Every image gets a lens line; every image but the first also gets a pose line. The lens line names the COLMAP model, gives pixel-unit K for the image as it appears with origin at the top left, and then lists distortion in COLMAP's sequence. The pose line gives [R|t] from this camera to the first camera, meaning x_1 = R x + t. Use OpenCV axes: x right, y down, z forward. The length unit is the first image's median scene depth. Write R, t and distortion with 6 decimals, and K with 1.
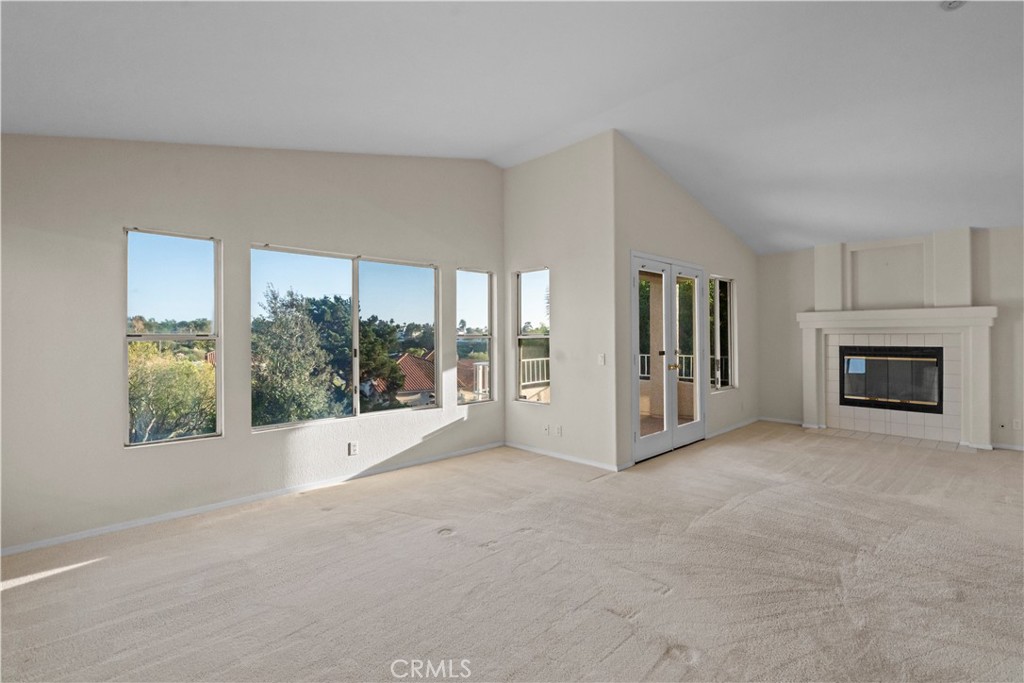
lens RADIAL K [[465.8, 0, 509.1], [0, 465.8, 345.5], [0, 0, 1]] dist [0.000194, 0.000443]
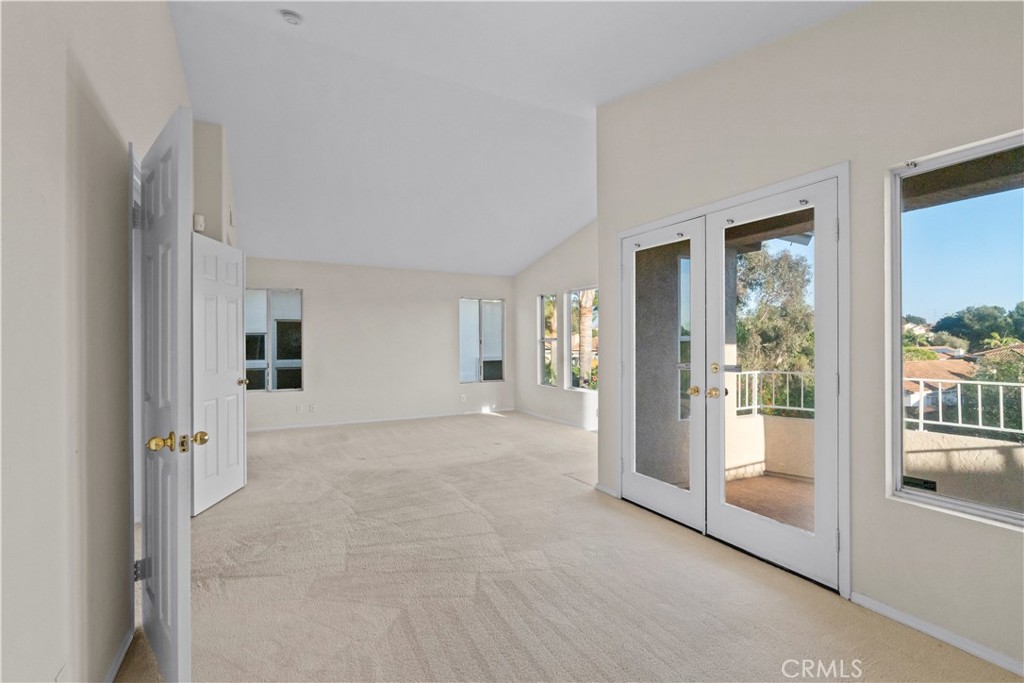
lens RADIAL K [[458.2, 0, 515.3], [0, 458.2, 345.1], [0, 0, 1]] dist [-0.001346, 0.000357]
pose [[-0.251477, 0.018827, -0.967680, 1.278819], [-0.004546, 0.999777, 0.020633, -0.036678], [0.967853, 0.009588, -0.251335, 1.195257]]
